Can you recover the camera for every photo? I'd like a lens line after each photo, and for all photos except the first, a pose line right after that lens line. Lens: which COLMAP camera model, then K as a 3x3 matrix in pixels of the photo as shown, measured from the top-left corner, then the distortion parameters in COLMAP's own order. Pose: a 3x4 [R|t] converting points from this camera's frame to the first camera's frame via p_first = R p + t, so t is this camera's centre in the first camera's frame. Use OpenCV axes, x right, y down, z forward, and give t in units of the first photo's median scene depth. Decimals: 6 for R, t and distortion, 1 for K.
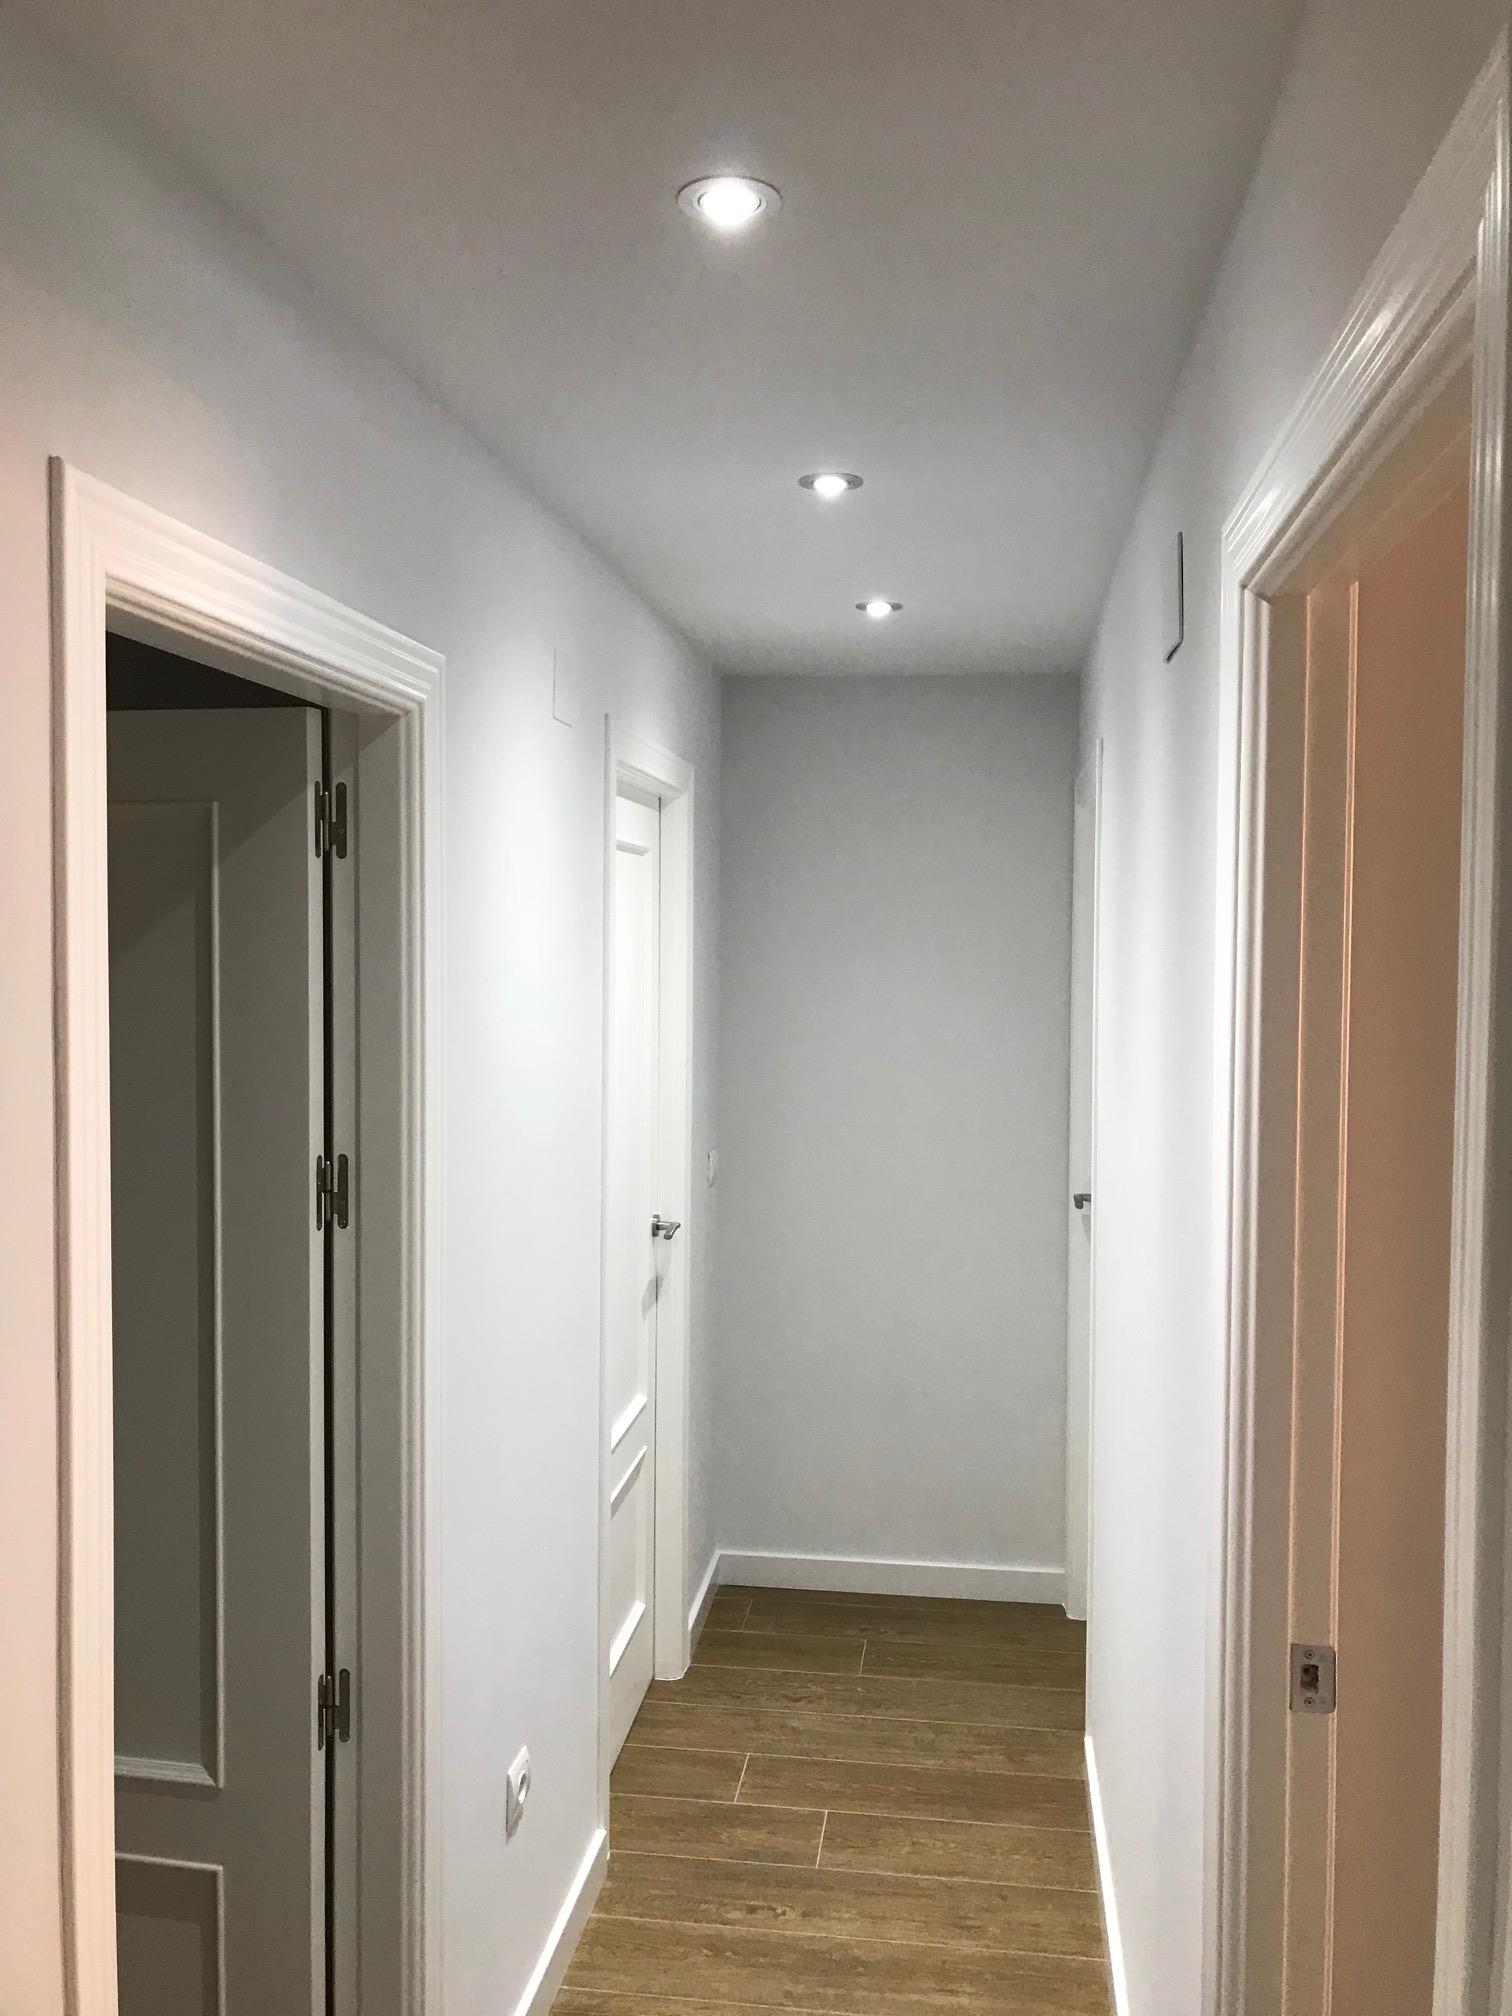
lens RADIAL K [[1672.1, 0, 765.3], [0, 1672.1, 1009.1], [0, 0, 1]] dist [0.039451, -0.044785]
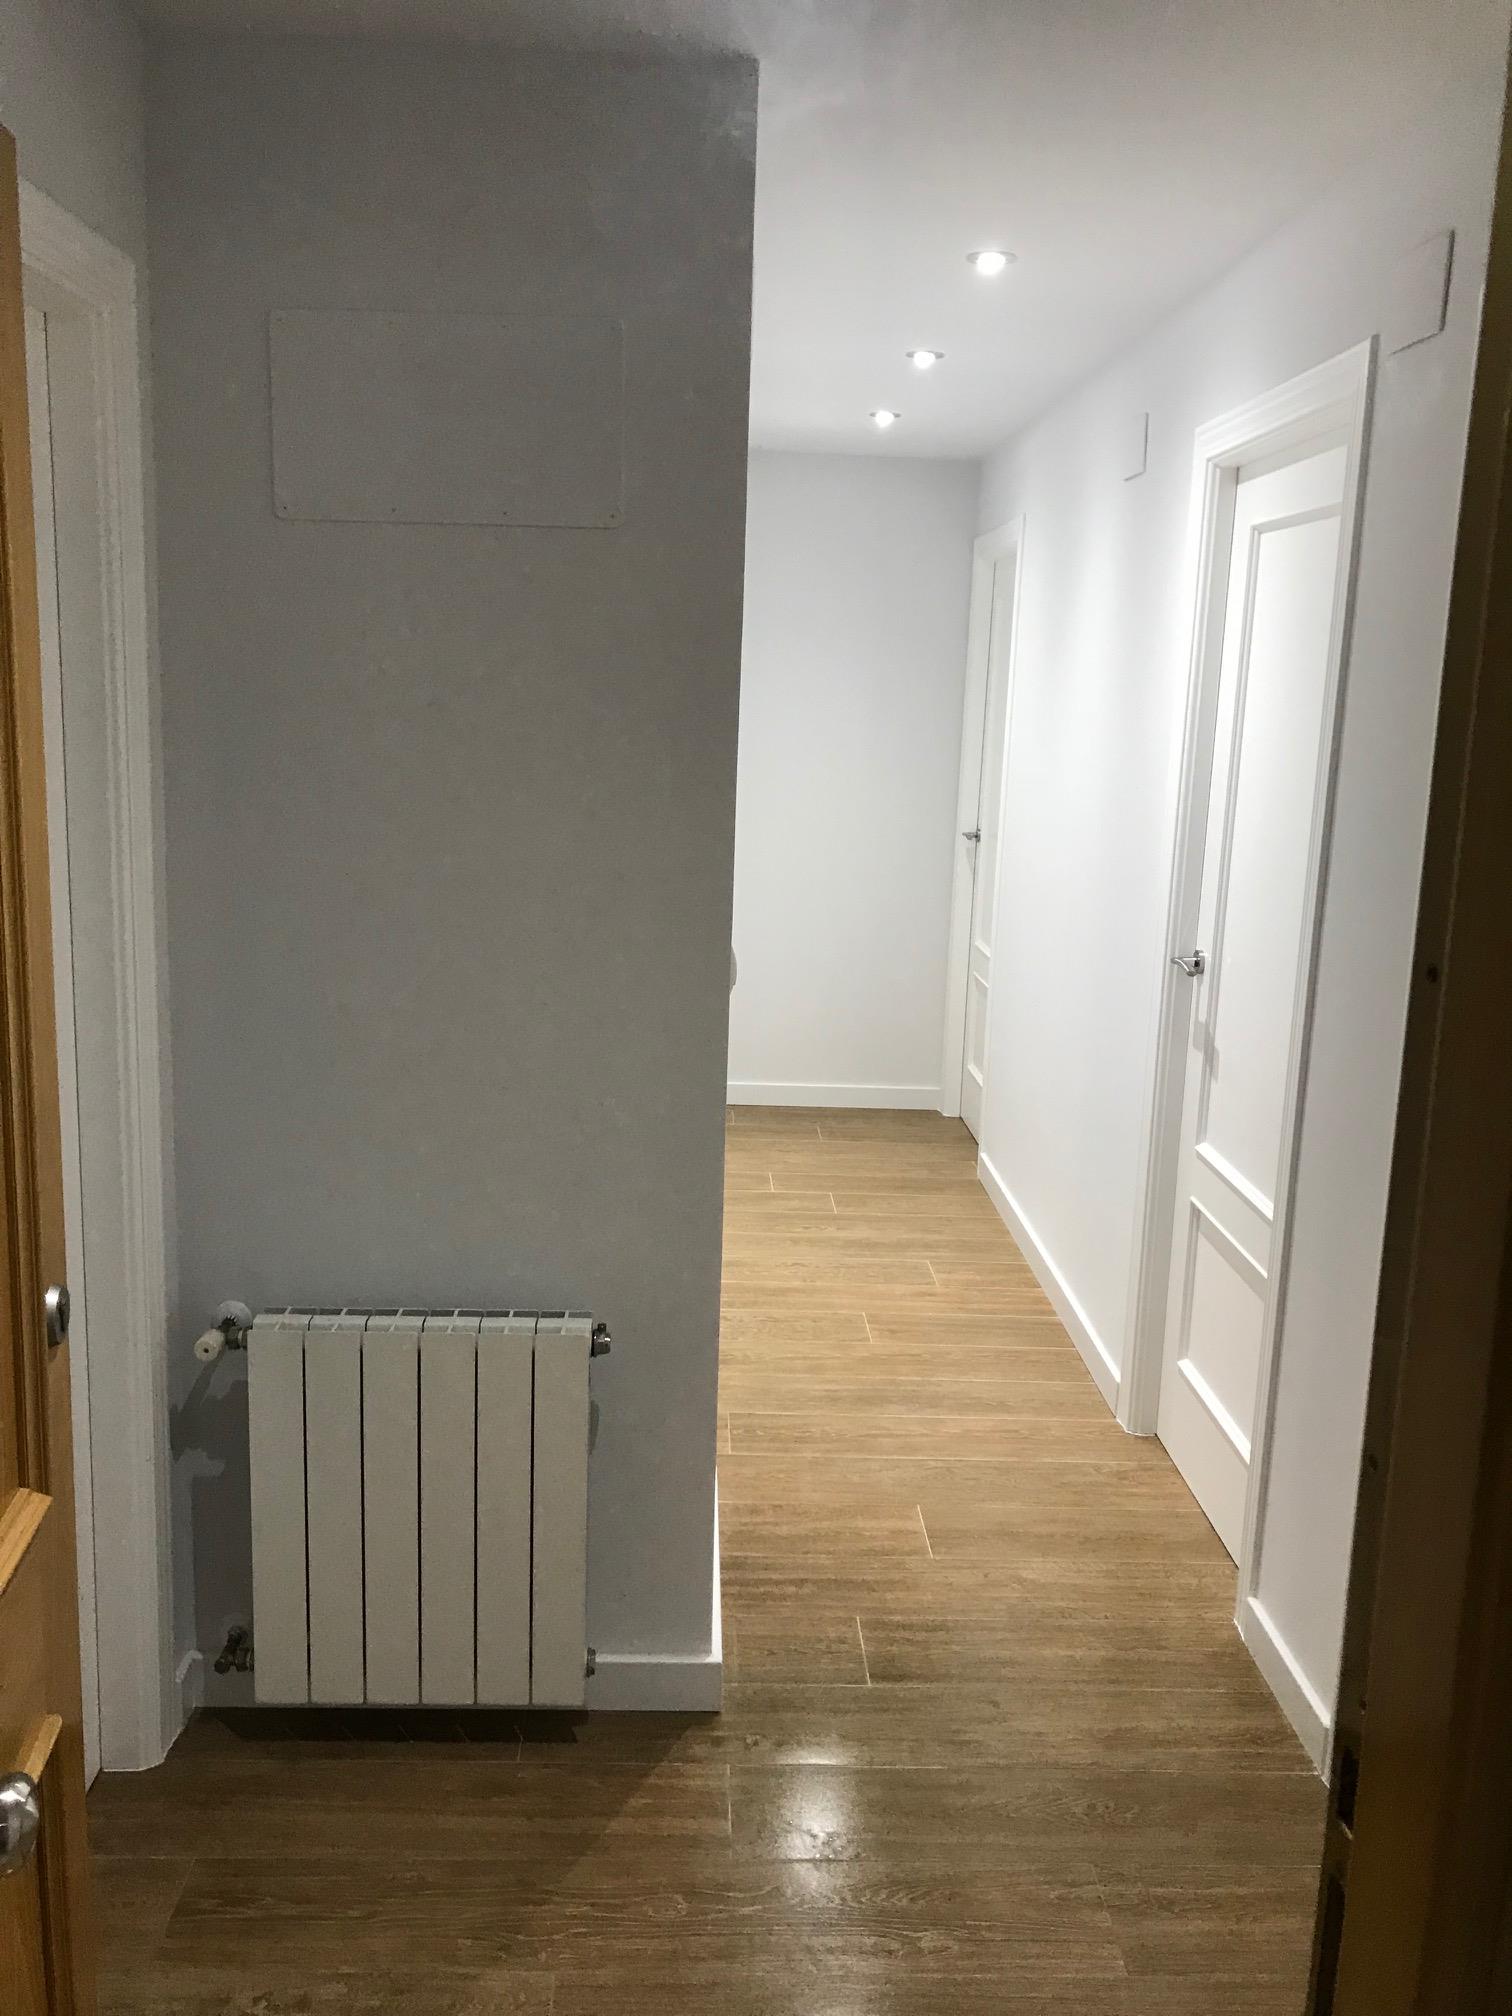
lens RADIAL K [[1672.1, 0, 760.8], [0, 1672.1, 998.0], [0, 0, 1]] dist [0.039451, -0.044785]
pose [[0.983968, 0.000121, 0.178344, -0.312001], [-0.025272, 0.990003, 0.138760, 0.069576], [-0.176544, -0.141043, 0.974135, -0.518278]]
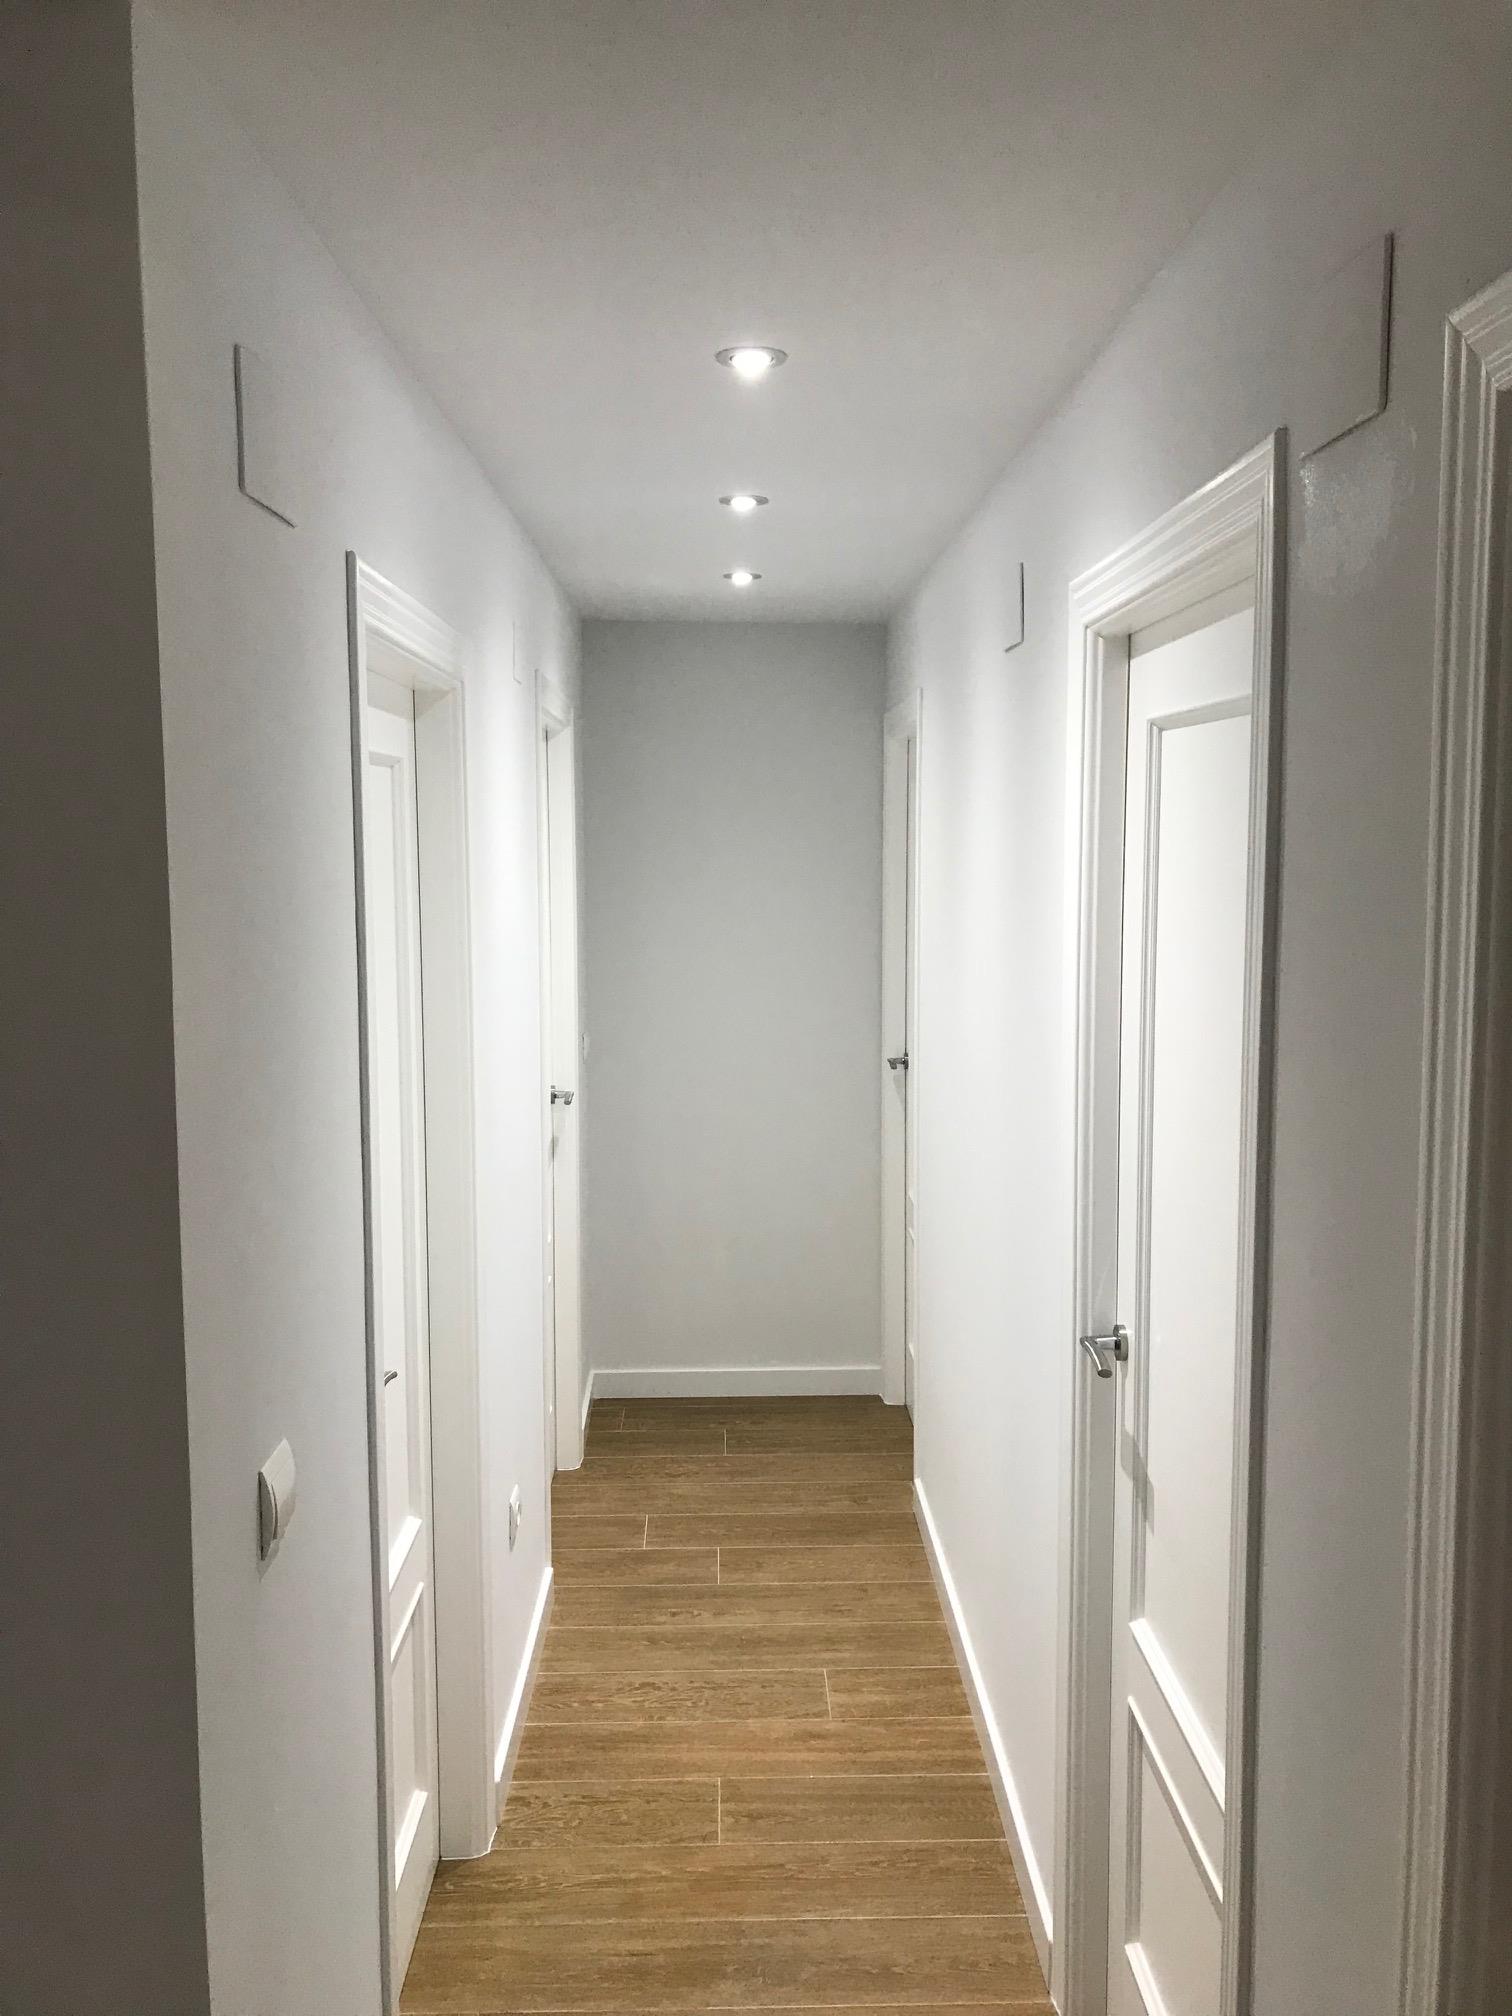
lens RADIAL K [[1672.1, 0, 762.5], [0, 1672.1, 1006.4], [0, 0, 1]] dist [0.039451, -0.044785]
pose [[0.987439, -0.024423, 0.156104, -0.115824], [0.015257, 0.998103, 0.059643, -0.001946], [-0.157265, -0.056512, 0.985938, -0.217789]]
